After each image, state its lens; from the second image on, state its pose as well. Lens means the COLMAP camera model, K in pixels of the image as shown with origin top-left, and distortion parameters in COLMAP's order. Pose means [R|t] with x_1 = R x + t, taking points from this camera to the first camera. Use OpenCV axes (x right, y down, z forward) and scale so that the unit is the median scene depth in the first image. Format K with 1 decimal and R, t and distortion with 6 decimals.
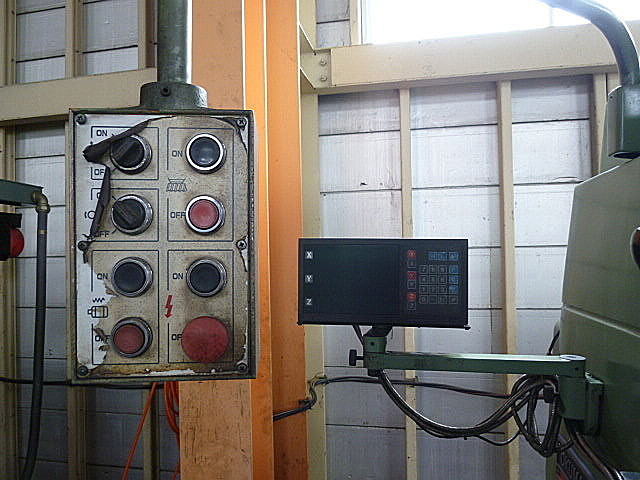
lens RADIAL K [[482.5, 0, 322.2], [0, 482.5, 245.1], [0, 0, 1]] dist [-0.021471, -0.004296]
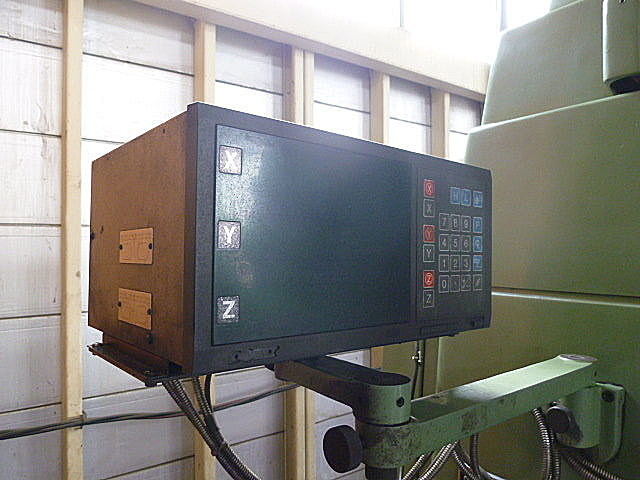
lens RADIAL K [[482.5, 0, 324.0], [0, 482.5, 242.4], [0, 0, 1]] dist [-0.021471, -0.004296]
pose [[0.669936, 0.017630, 0.742210, -0.125812], [-0.020713, 0.999773, -0.005051, 0.042847], [-0.742130, -0.011989, 0.670148, 0.433774]]
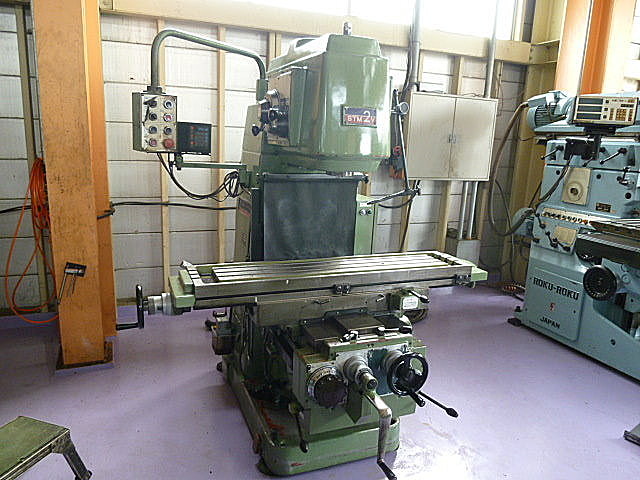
lens RADIAL K [[482.5, 0, 323.6], [0, 482.5, 243.4], [0, 0, 1]] dist [-0.021471, -0.004296]
pose [[0.832431, -0.067517, 0.550001, -0.440914], [-0.071285, 0.971254, 0.227120, -0.010934], [-0.549525, -0.228269, 0.803689, -1.059223]]
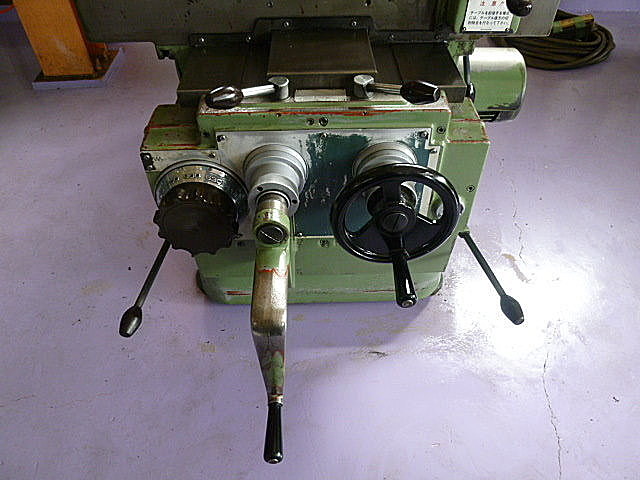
lens RADIAL K [[482.5, 0, 323.1], [0, 482.5, 240.1], [0, 0, 1]] dist [-0.021471, -0.004296]
pose [[0.974618, -0.147212, 0.168668, 0.236388], [-0.018467, 0.697967, 0.715892, 0.267211], [-0.223113, -0.700836, 0.677532, -0.578212]]
